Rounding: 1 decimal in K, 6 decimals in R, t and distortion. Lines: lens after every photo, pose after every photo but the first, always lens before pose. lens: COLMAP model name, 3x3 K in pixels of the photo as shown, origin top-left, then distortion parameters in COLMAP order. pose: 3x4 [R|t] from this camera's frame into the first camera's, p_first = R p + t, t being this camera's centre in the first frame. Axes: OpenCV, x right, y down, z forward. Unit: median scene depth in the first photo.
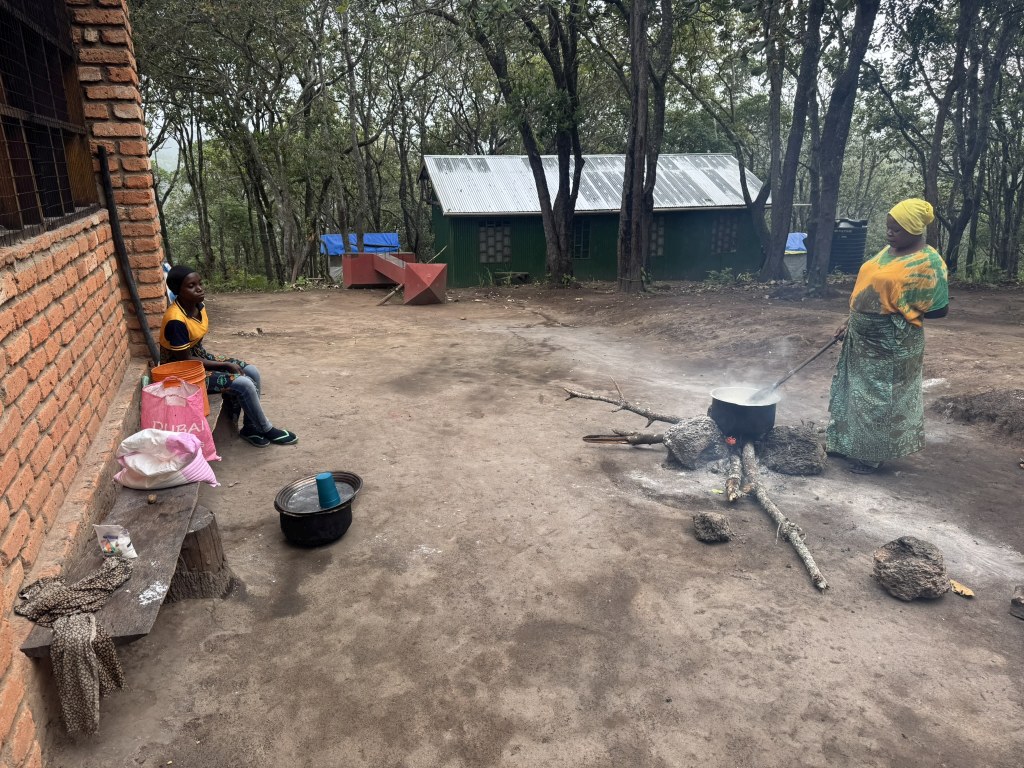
lens RADIAL K [[658.5, 0, 512.0], [0, 658.5, 384.0], [0, 0, 1]] dist [0.001086, -0.001931]
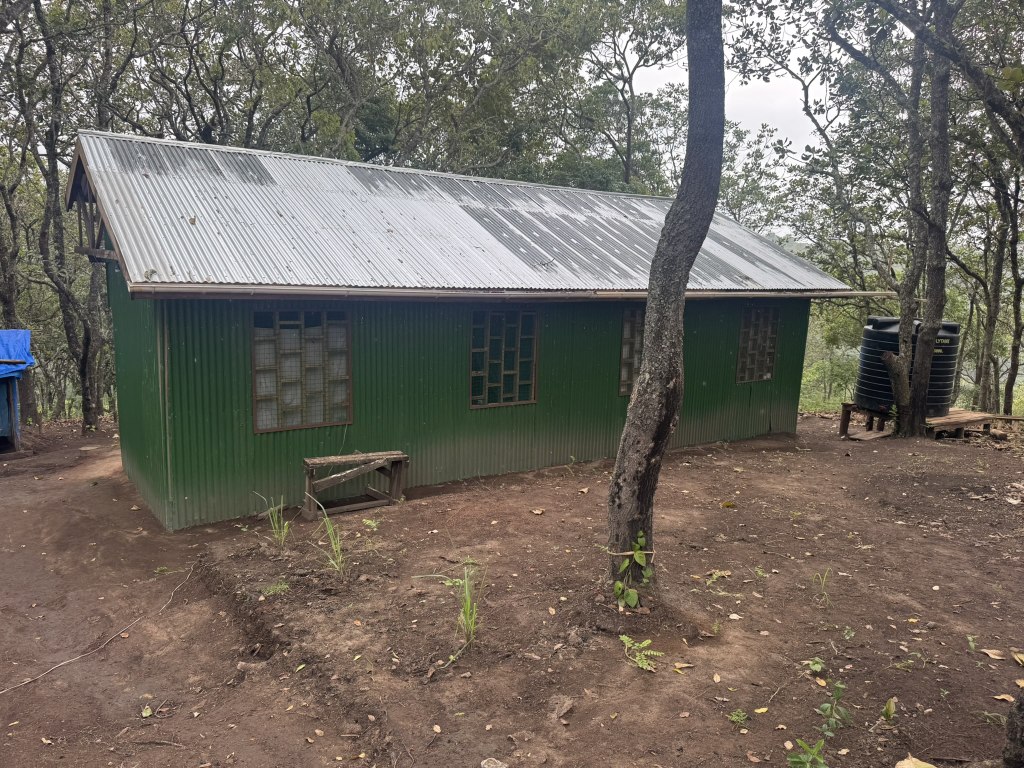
lens RADIAL K [[658.5, 0, 512.0], [0, 658.5, 384.0], [0, 0, 1]] dist [0.001086, -0.001931]
pose [[0.926851, -0.021997, 0.374784, -0.053874], [0.068323, 0.991495, -0.110772, -0.161369], [-0.369159, 0.128276, 0.920471, 0.635008]]
